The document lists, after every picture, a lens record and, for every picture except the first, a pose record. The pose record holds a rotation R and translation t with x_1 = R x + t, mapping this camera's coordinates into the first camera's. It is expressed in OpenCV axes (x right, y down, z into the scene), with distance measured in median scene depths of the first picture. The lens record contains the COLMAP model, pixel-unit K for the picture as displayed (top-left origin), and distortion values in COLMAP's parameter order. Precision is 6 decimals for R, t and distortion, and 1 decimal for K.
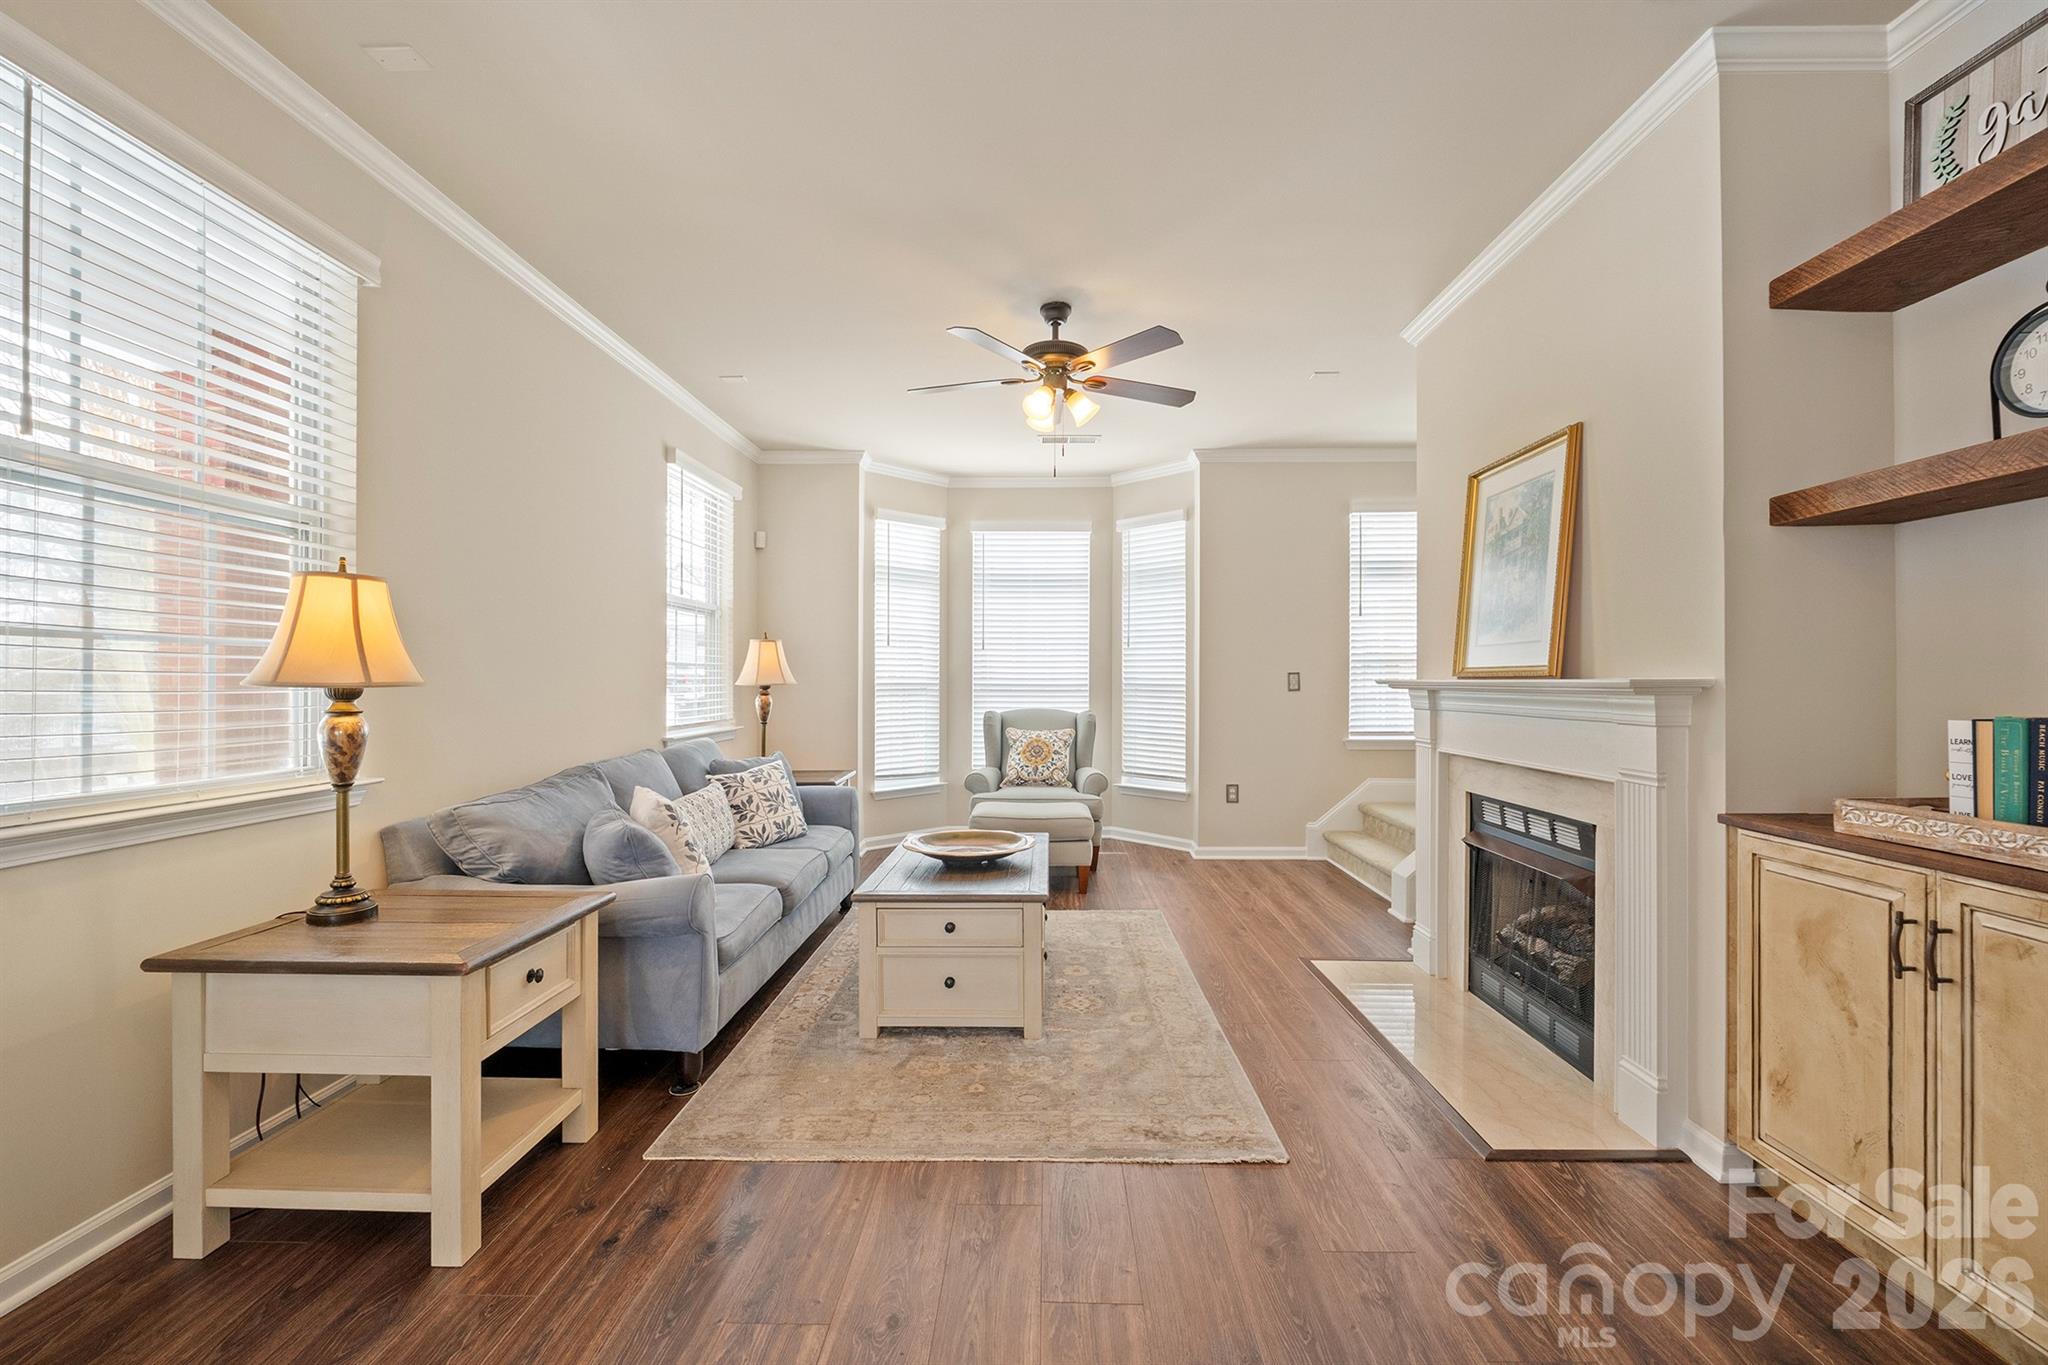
lens RADIAL K [[862.9, 0, 1027.8], [0, 862.9, 681.6], [0, 0, 1]] dist [-0.008260, 0.000690]
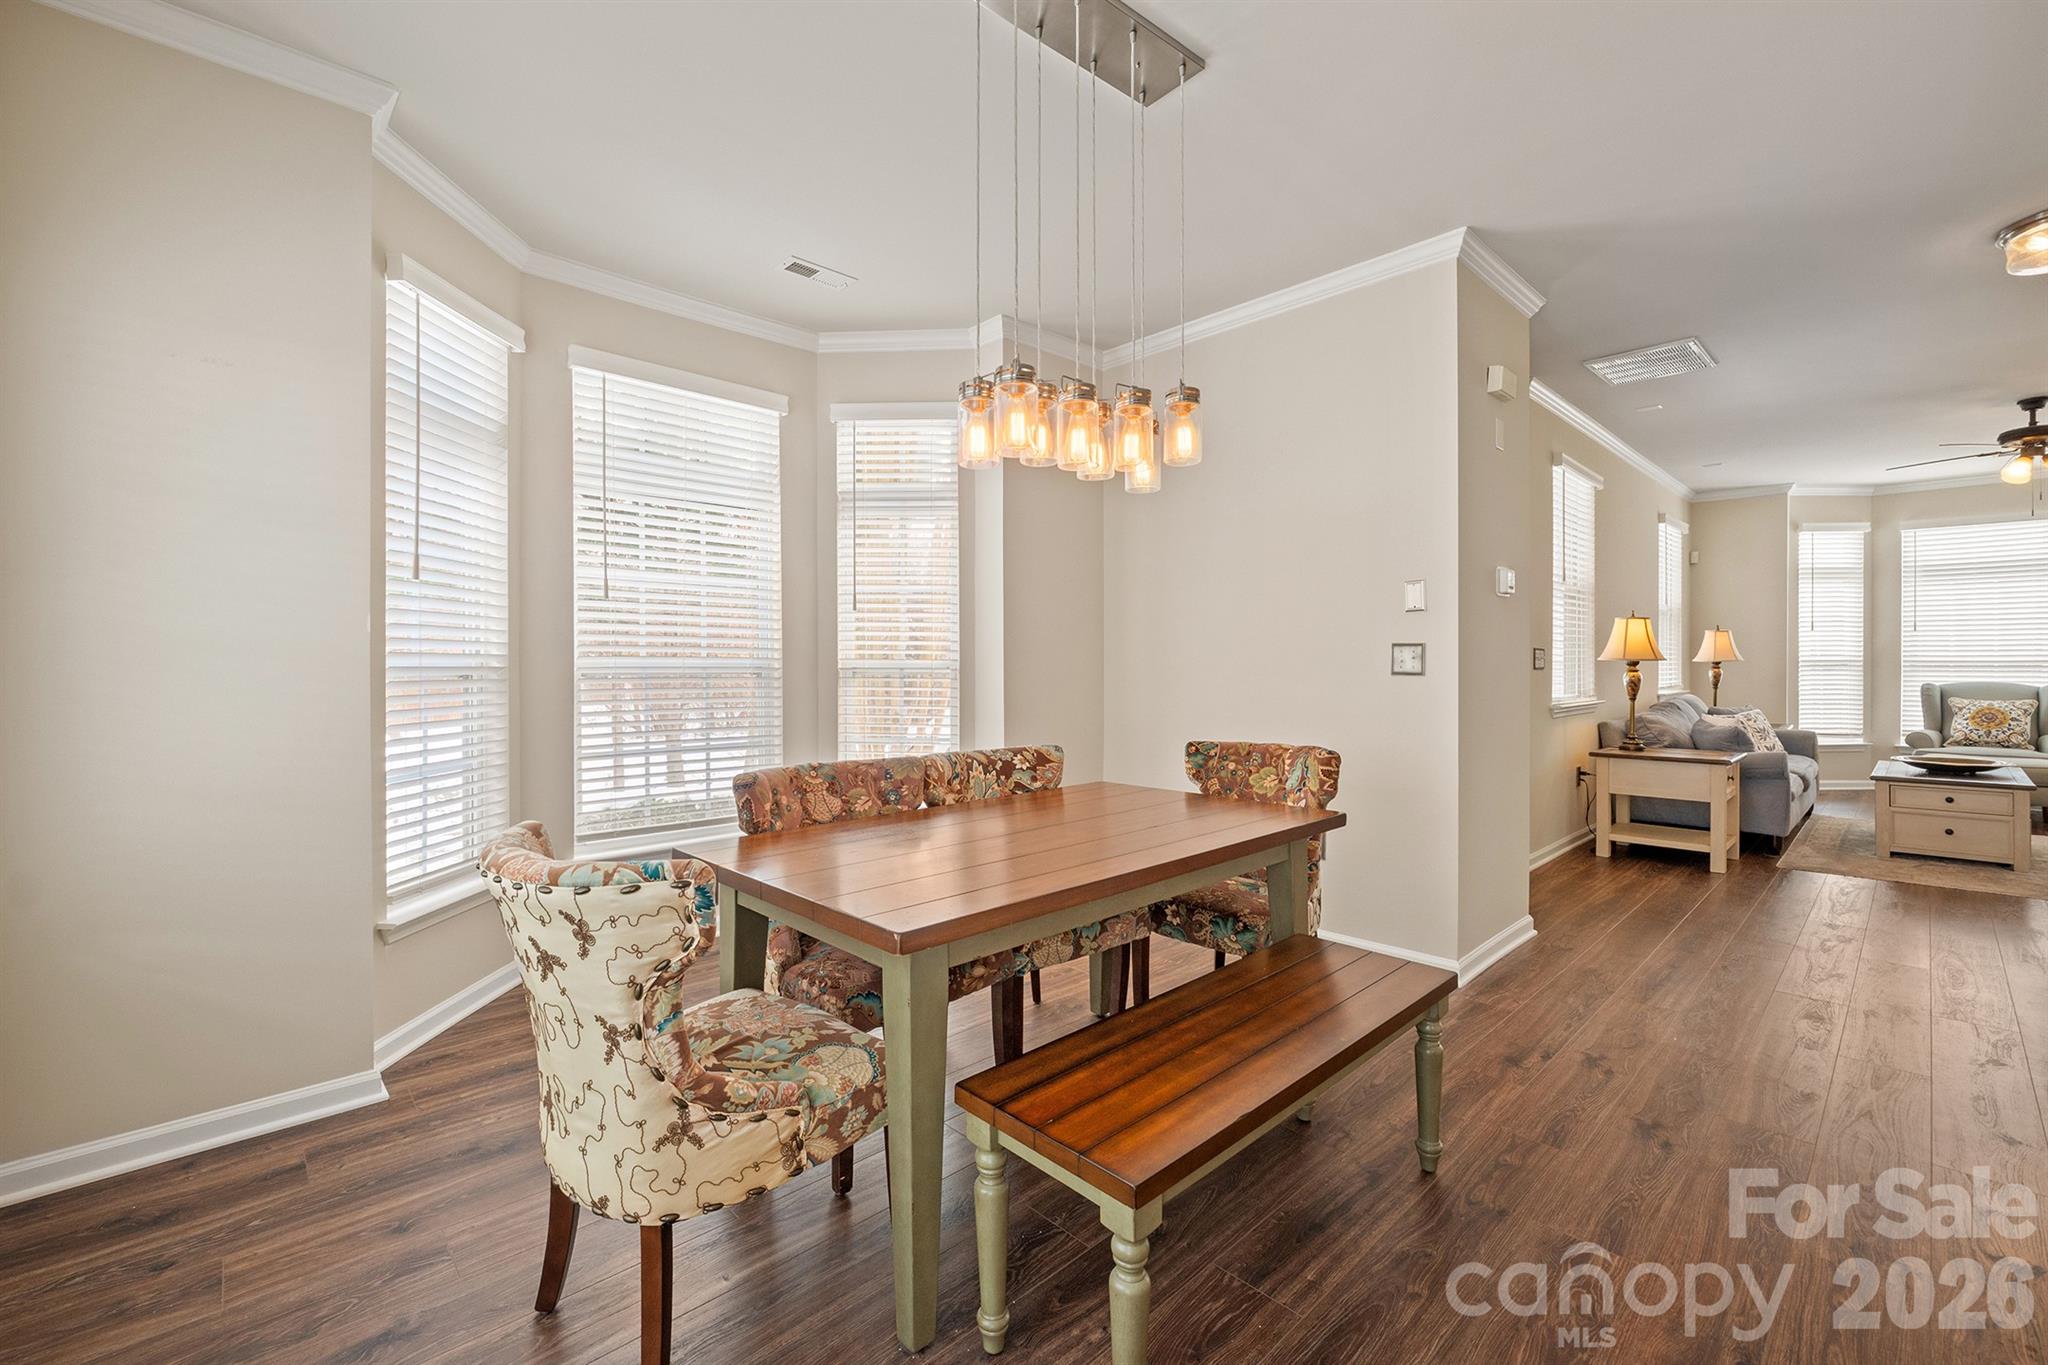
lens RADIAL K [[862.9, 0, 1022.9], [0, 862.9, 662.7], [0, 0, 1]] dist [-0.008260, 0.000690]
pose [[0.704475, 0.002181, -0.709725, -0.090440], [0.000384, 0.999994, 0.003454, 0.000997], [0.709729, -0.002705, 0.704470, -0.760586]]
